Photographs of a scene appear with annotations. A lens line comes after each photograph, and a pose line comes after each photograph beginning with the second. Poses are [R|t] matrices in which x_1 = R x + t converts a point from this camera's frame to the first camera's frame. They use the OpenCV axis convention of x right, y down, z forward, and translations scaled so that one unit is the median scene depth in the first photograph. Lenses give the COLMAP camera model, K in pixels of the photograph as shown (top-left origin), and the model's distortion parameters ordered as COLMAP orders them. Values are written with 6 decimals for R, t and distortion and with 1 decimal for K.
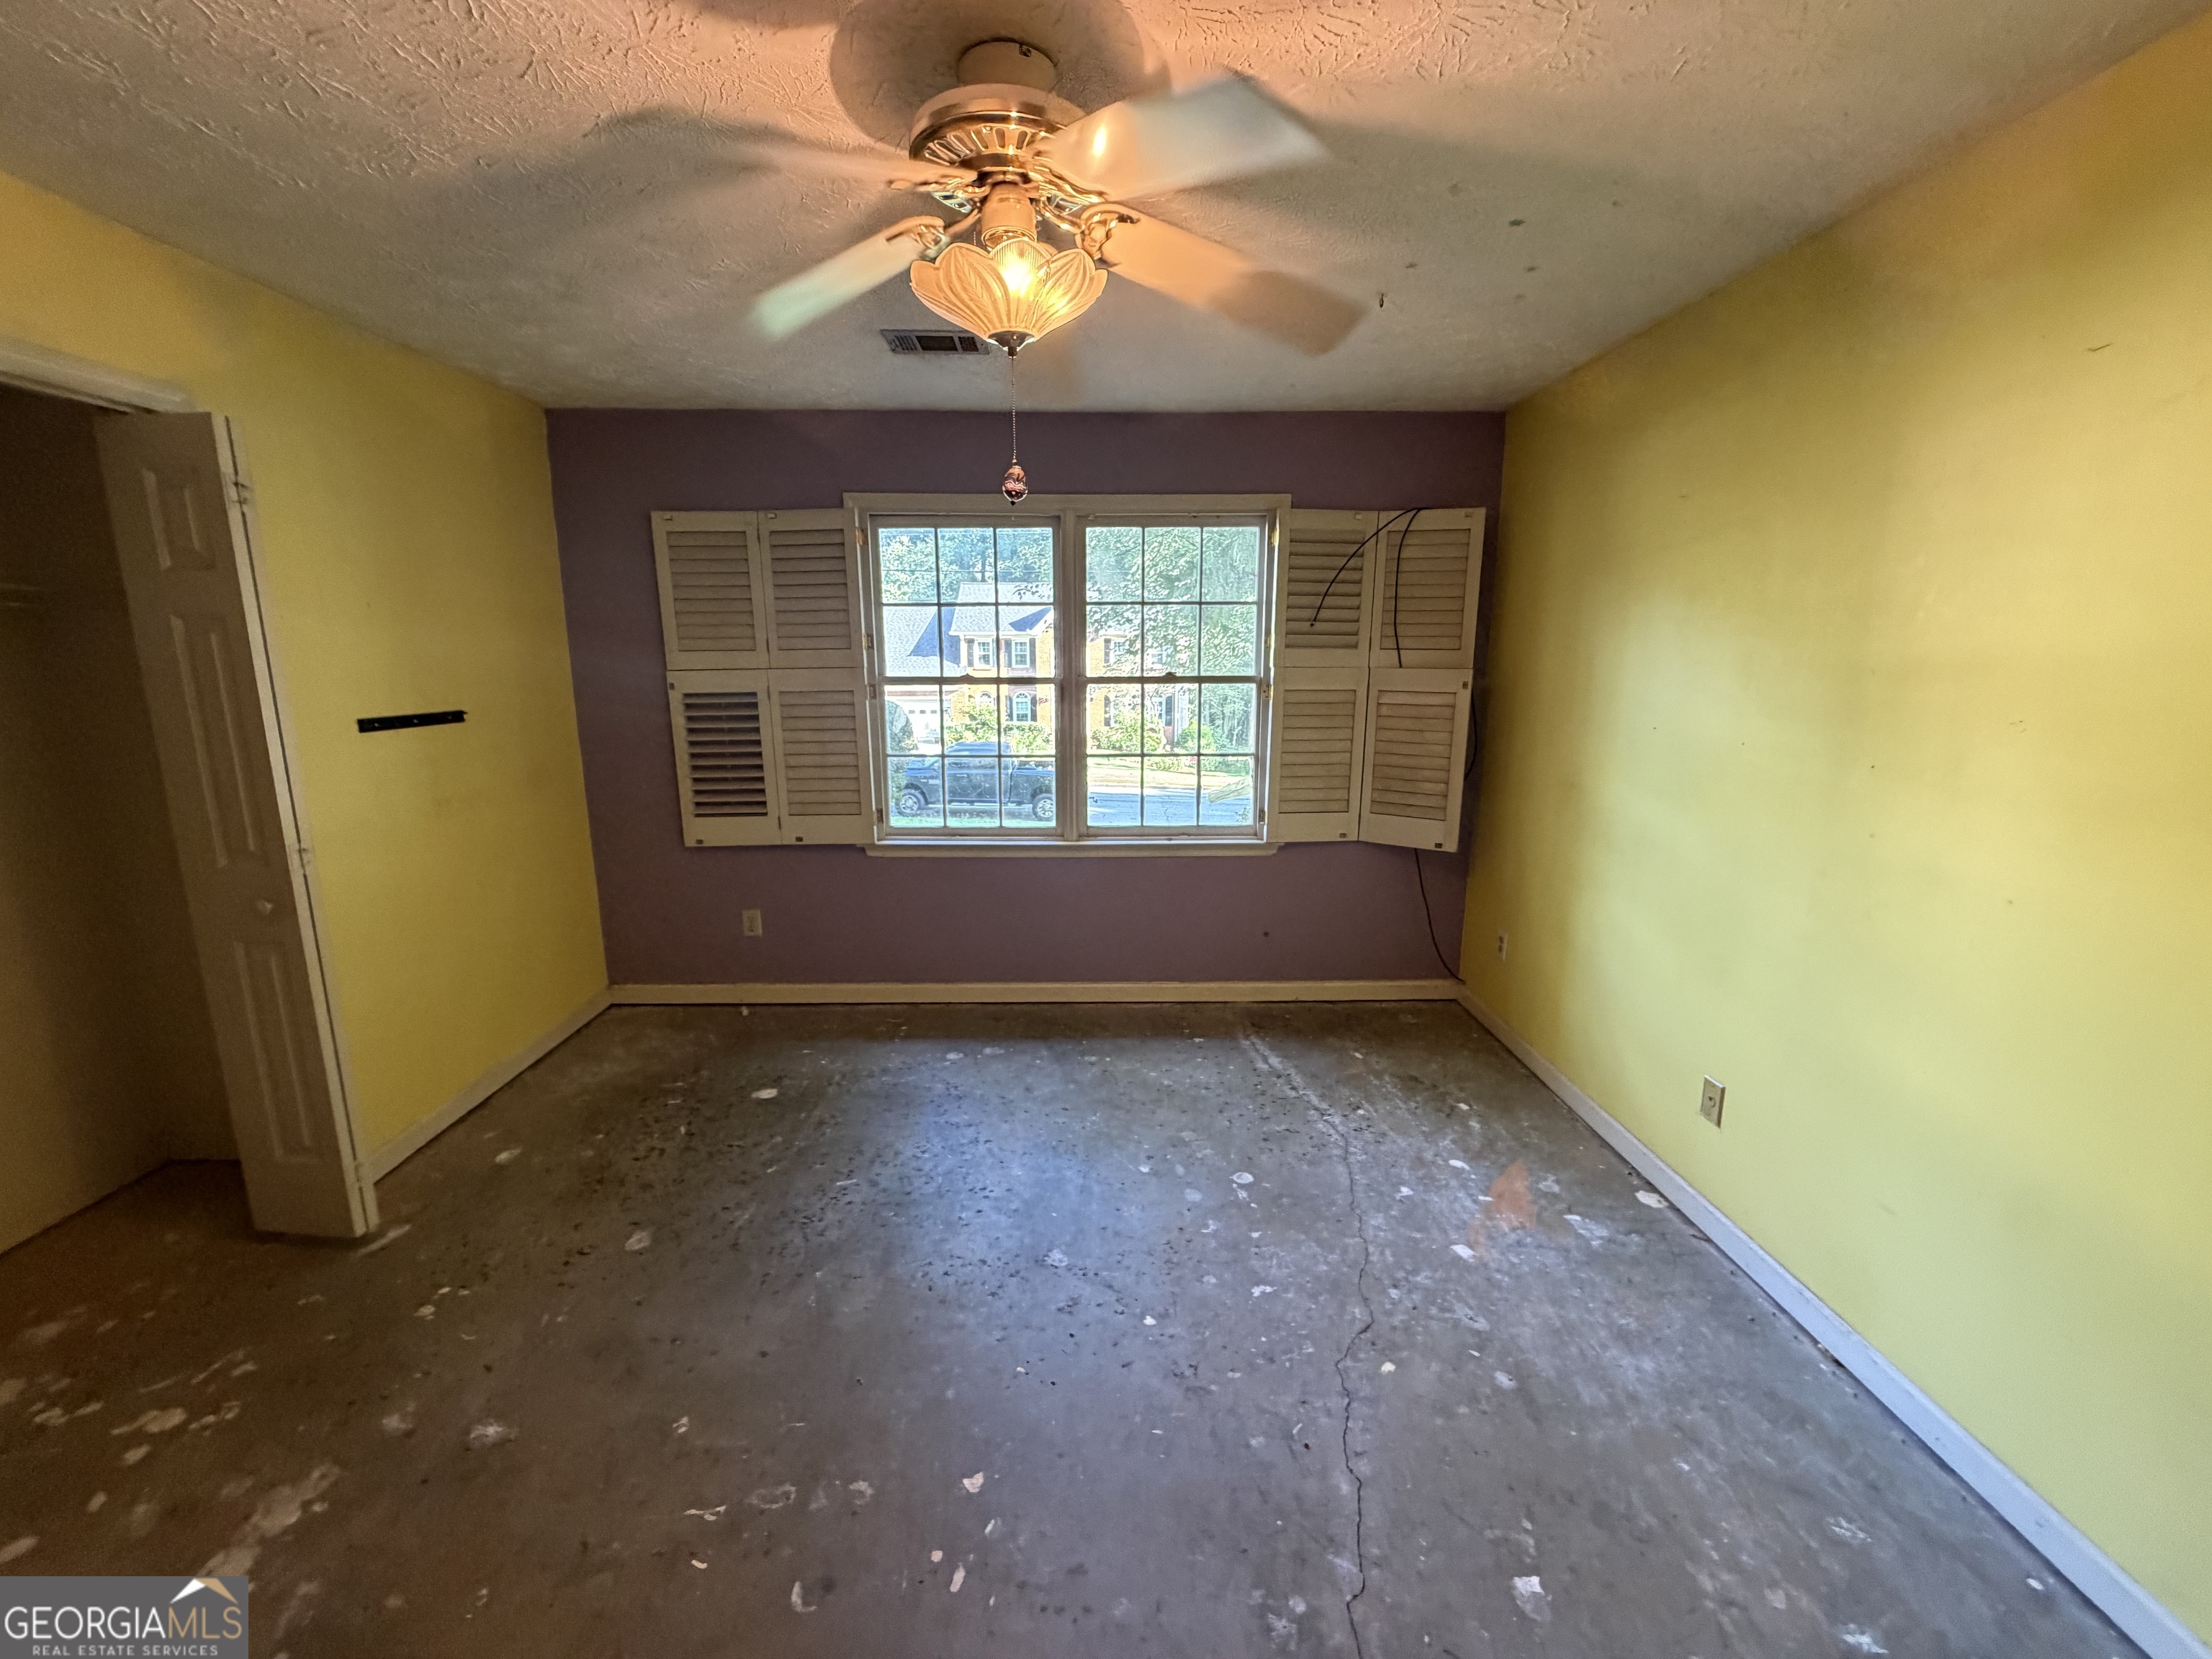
lens RADIAL K [[881.1, 0, 1092.7], [0, 881.1, 824.2], [0, 0, 1]] dist [-0.002788, 0.000208]
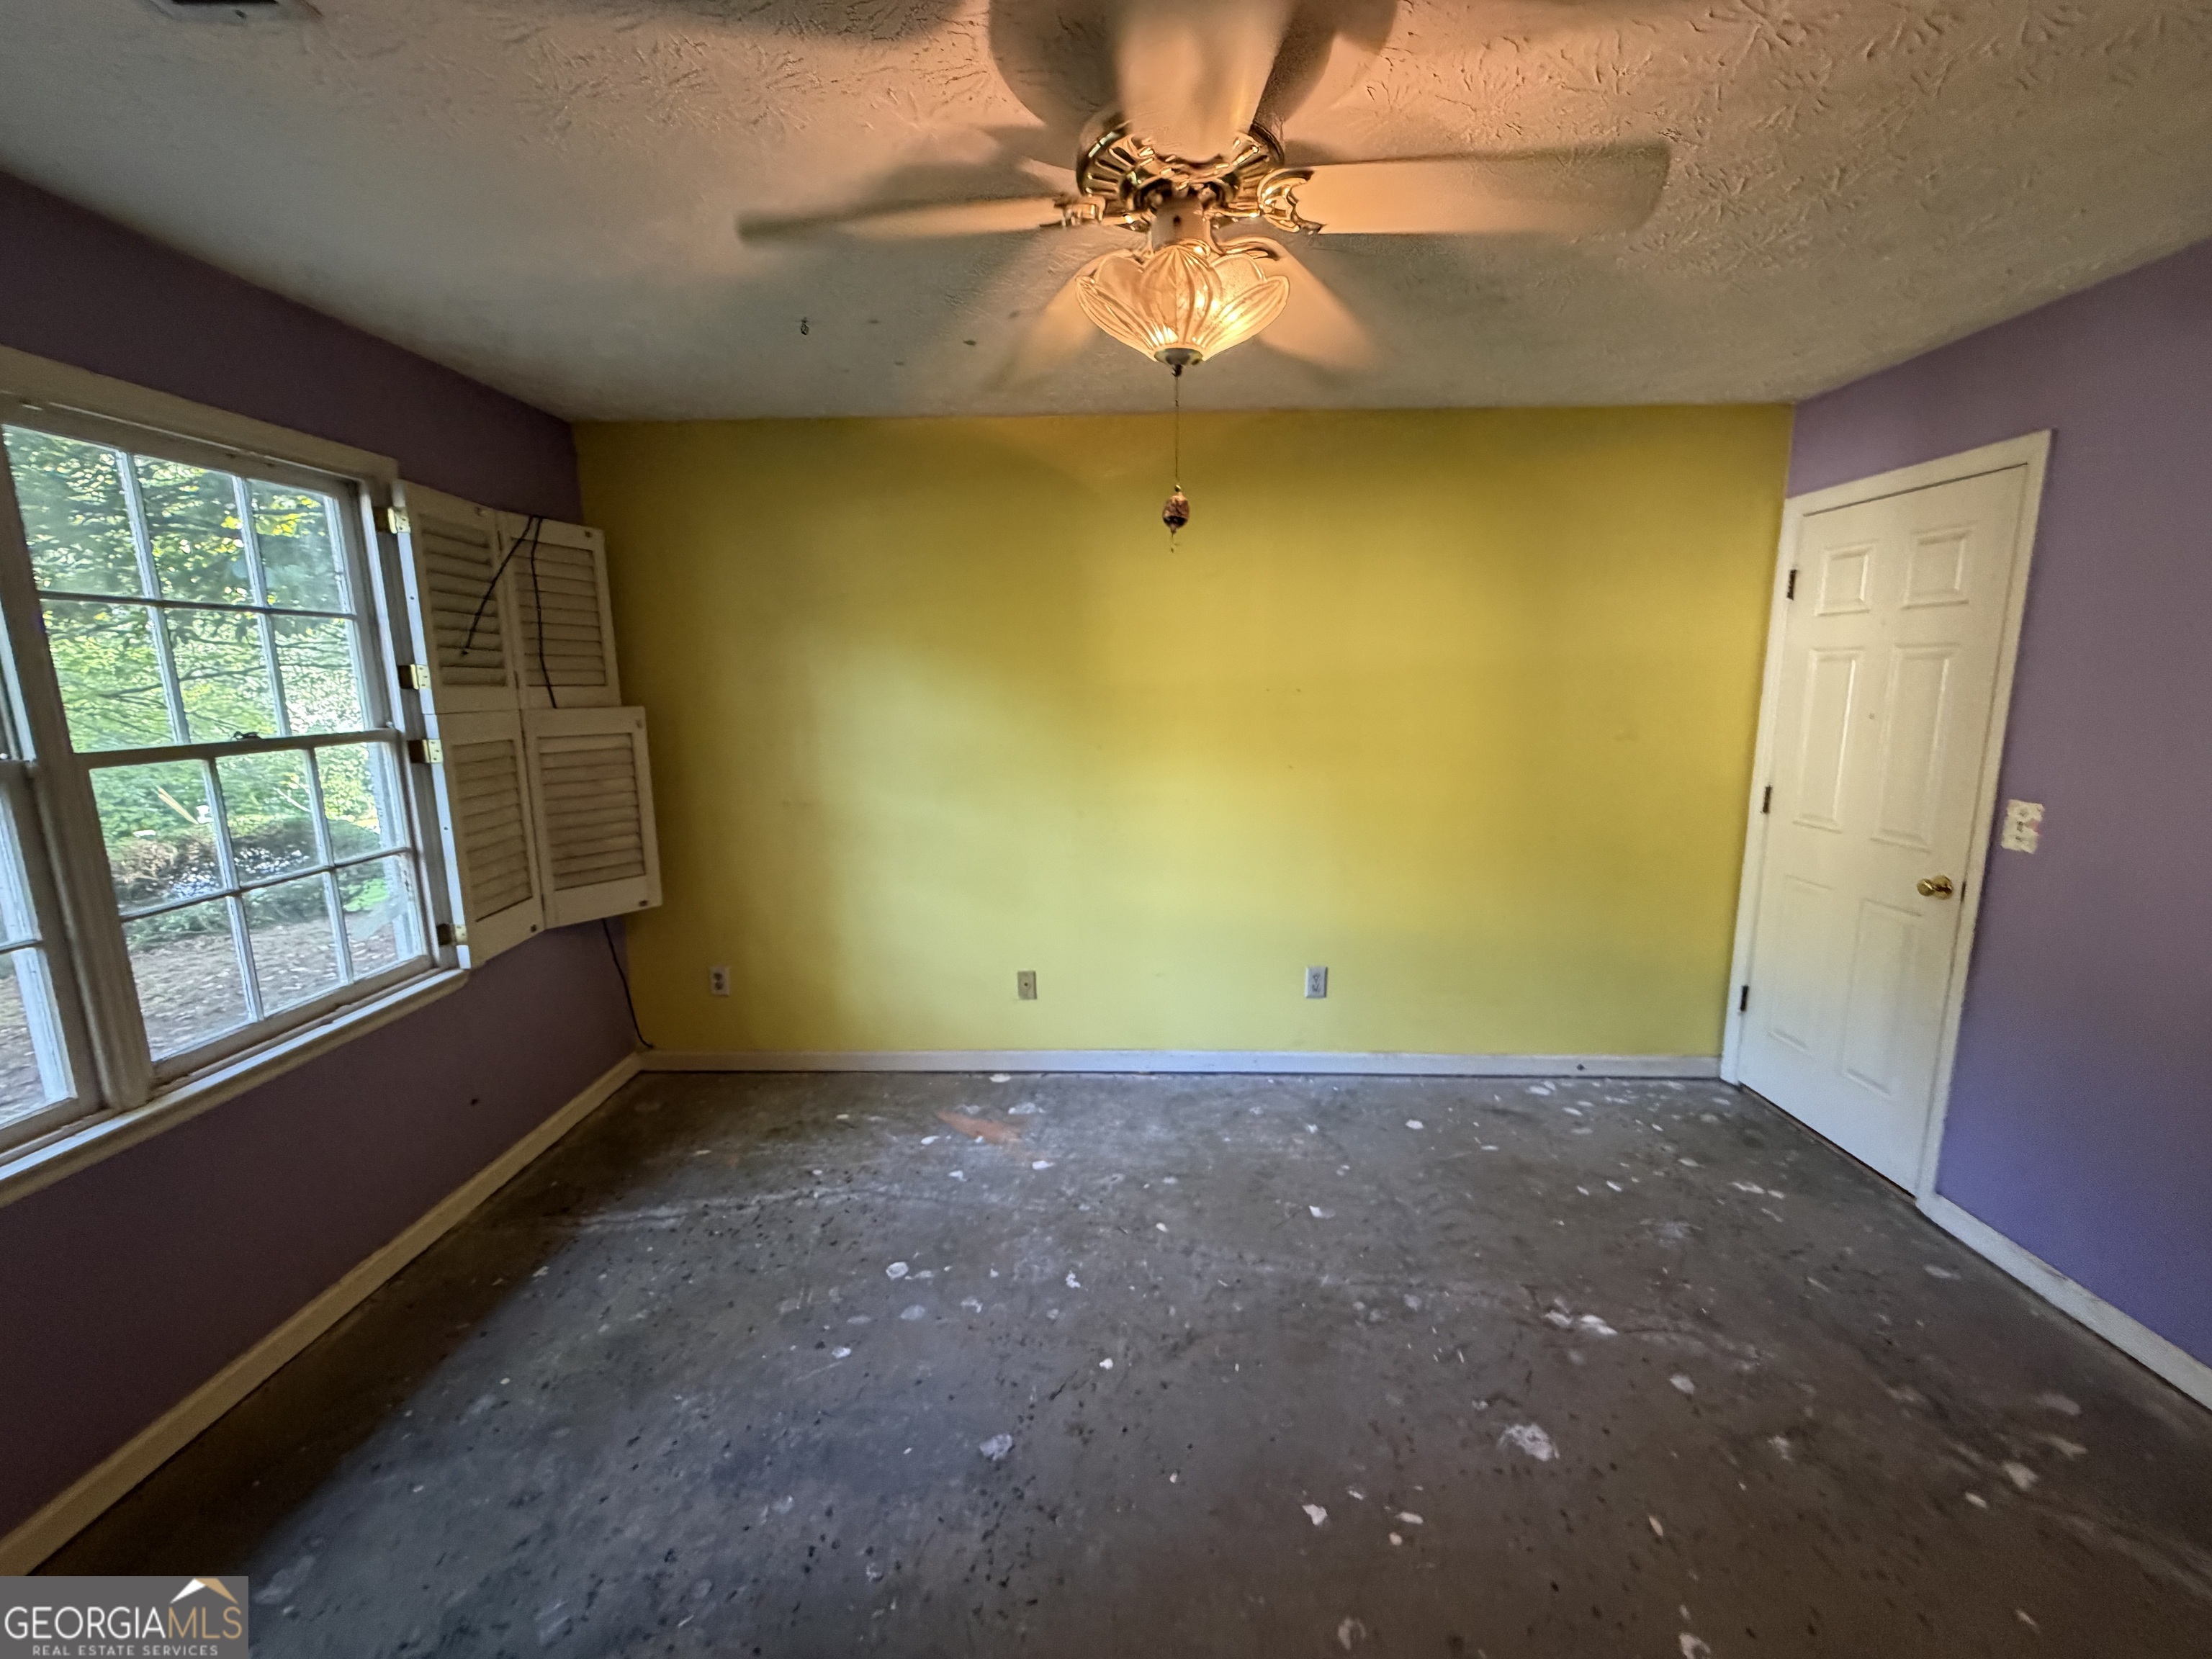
lens RADIAL K [[881.1, 0, 1108.1], [0, 881.1, 832.0], [0, 0, 1]] dist [-0.002788, 0.000208]
pose [[0.034817, -0.175724, 0.983824, -0.475520], [0.202557, 0.965230, 0.165234, -0.102388], [-0.978651, 0.193528, 0.069200, 0.485132]]
